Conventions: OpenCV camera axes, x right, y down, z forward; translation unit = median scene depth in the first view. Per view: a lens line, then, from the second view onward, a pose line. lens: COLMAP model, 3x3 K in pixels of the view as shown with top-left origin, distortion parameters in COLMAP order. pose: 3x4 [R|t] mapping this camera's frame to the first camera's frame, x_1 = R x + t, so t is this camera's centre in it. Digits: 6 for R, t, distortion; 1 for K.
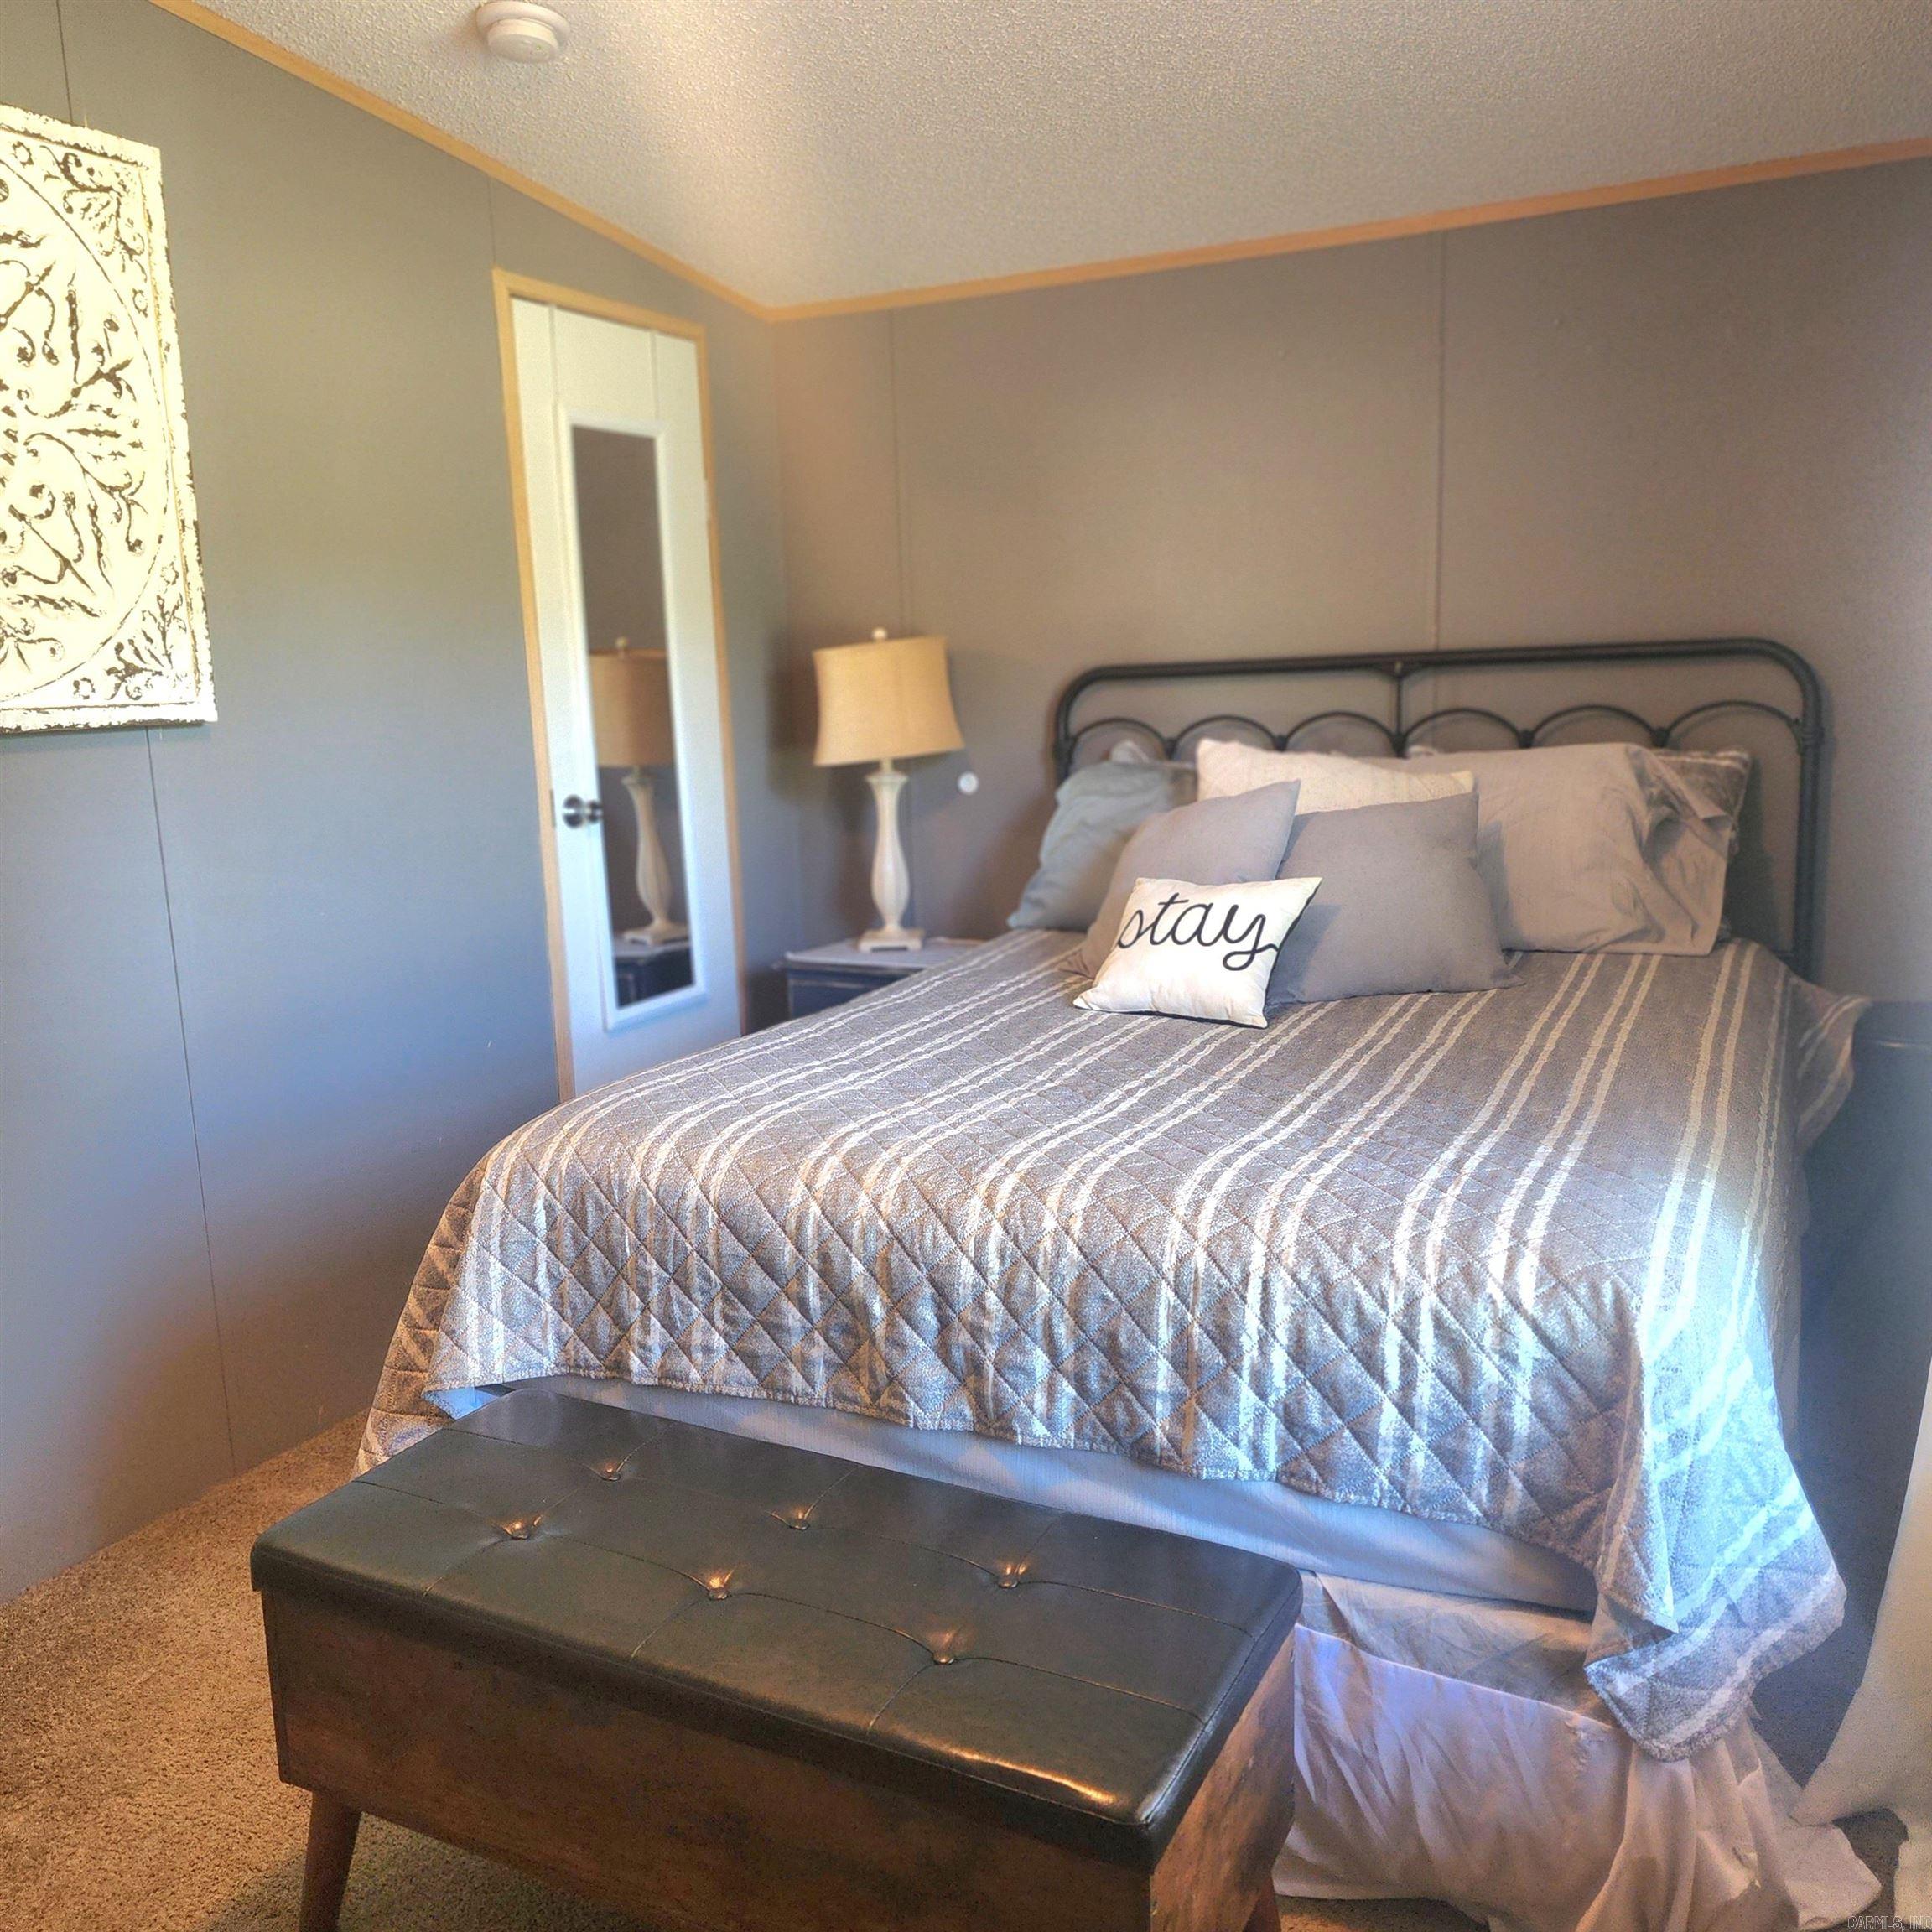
lens RADIAL K [[1829.1, 0, 965.4], [0, 1829.1, 966.0], [0, 0, 1]] dist [0.078849, -0.314709]
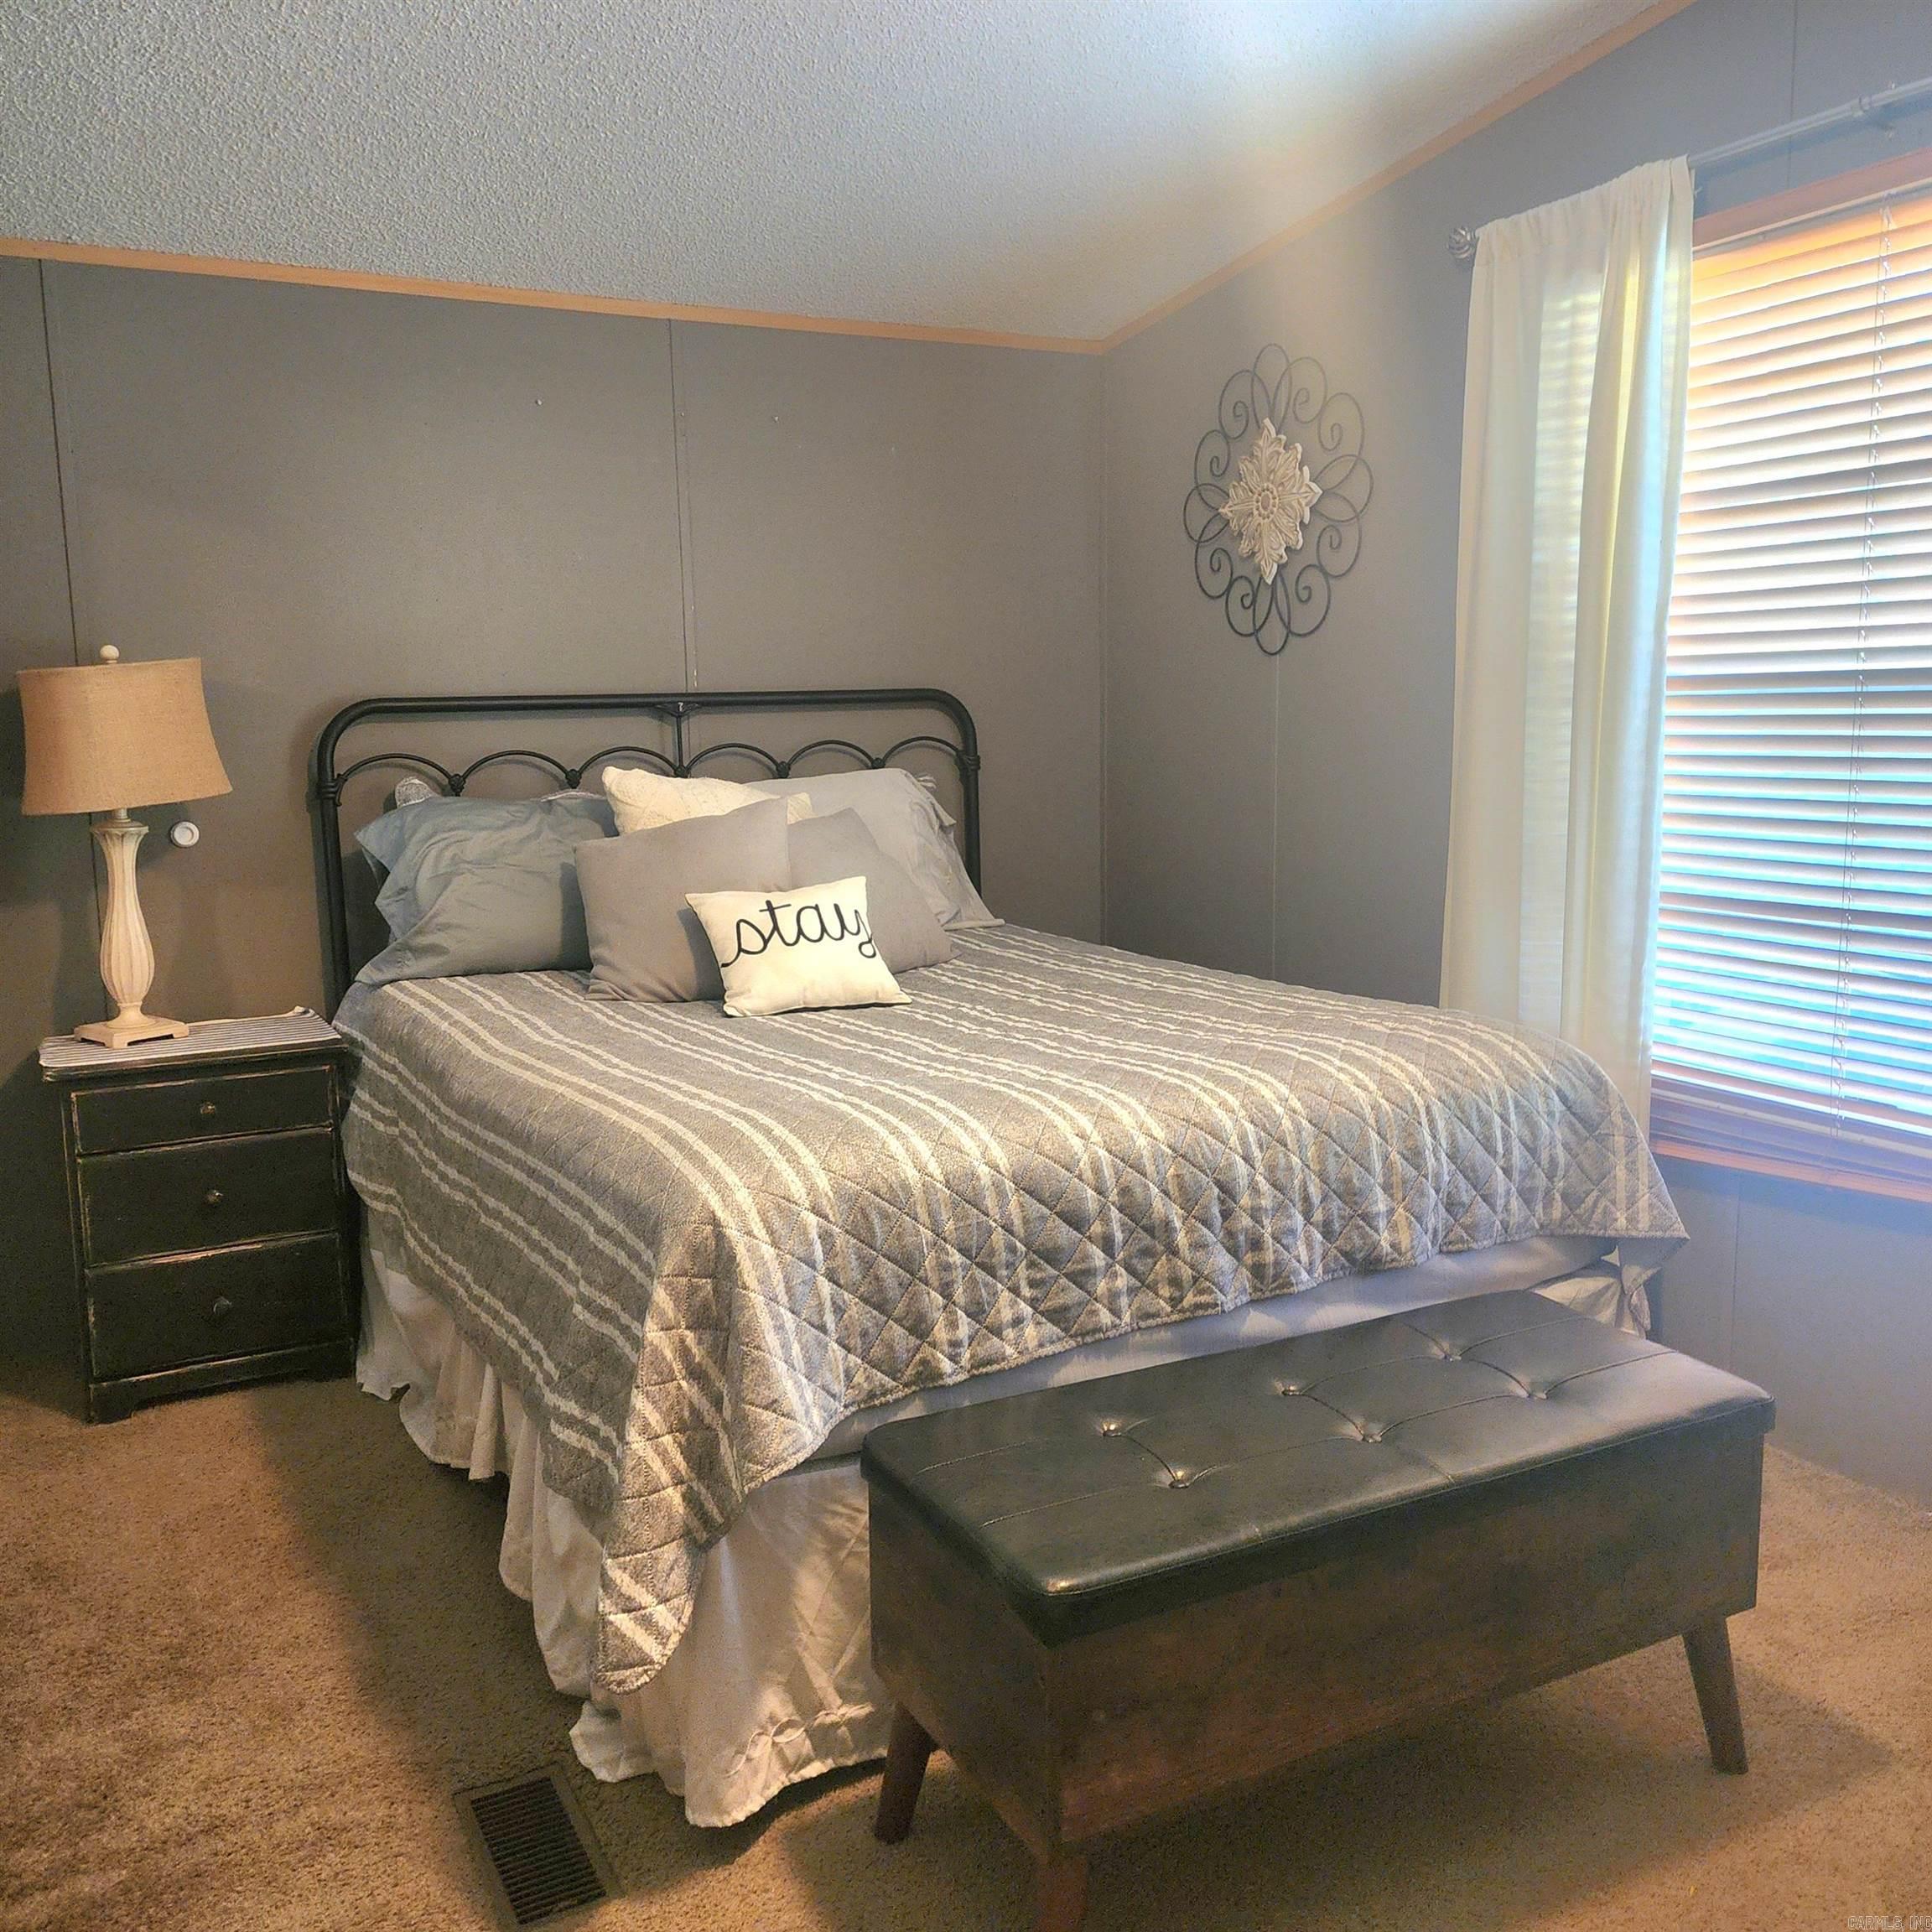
lens RADIAL K [[1813.2, 0, 966.0], [0, 1813.2, 966.0], [0, 0, 1]] dist [0.062356, -0.063402]
pose [[0.530350, -0.095276, 0.842408, -0.997102], [0.146388, 0.989031, 0.019698, -0.008117], [-0.835045, 0.112871, 0.538480, 0.472619]]
